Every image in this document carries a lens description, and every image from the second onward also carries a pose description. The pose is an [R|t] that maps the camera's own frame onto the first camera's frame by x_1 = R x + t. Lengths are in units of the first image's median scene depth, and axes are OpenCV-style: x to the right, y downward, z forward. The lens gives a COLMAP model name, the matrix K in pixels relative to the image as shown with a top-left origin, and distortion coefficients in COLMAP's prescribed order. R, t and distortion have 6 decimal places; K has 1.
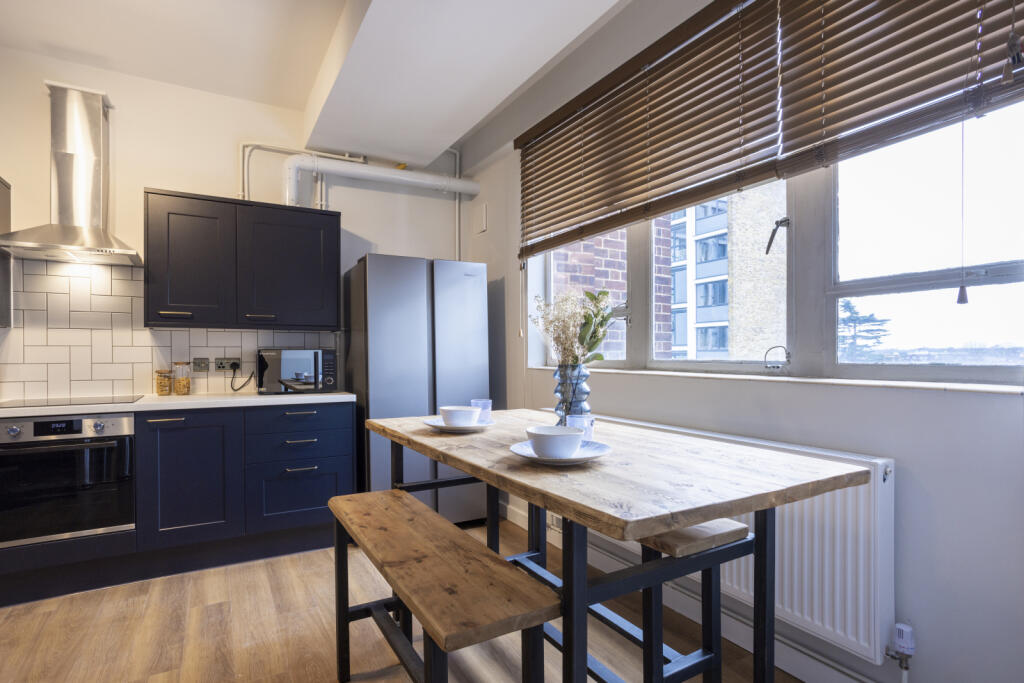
lens RADIAL K [[518.0, 0, 508.7], [0, 518.0, 349.5], [0, 0, 1]] dist [0.000437, 0.002362]
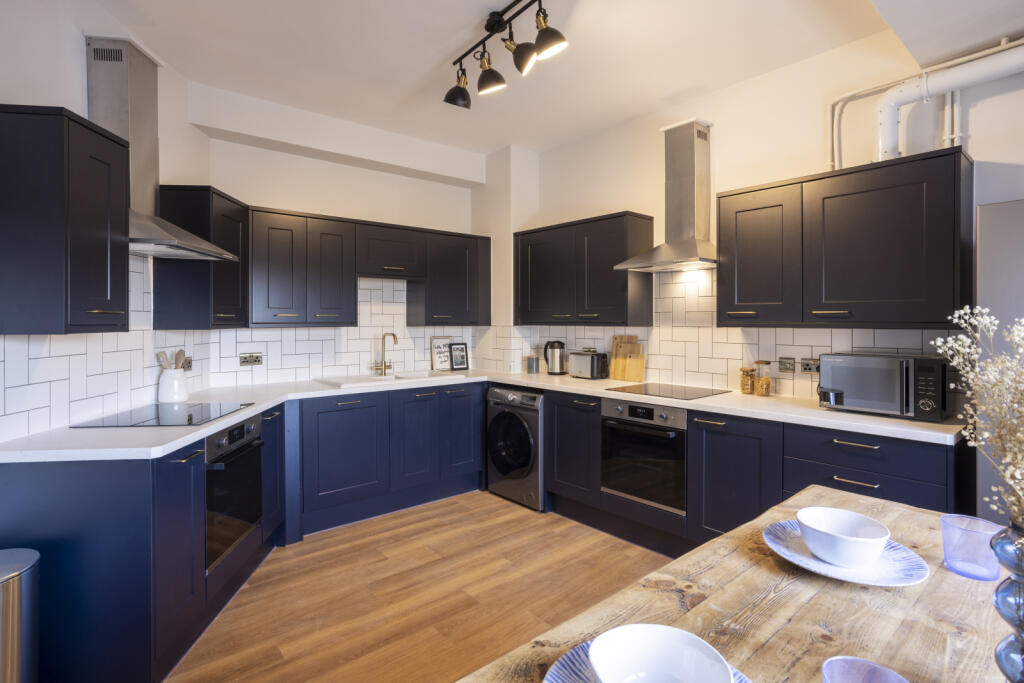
lens RADIAL K [[518.0, 0, 526.2], [0, 518.0, 317.7], [0, 0, 1]] dist [0.000437, 0.002362]
pose [[0.194436, 0.001260, -0.980914, 0.222418], [0.012154, 0.999919, 0.003693, -0.063828], [0.980840, -0.012640, 0.194405, 0.370167]]
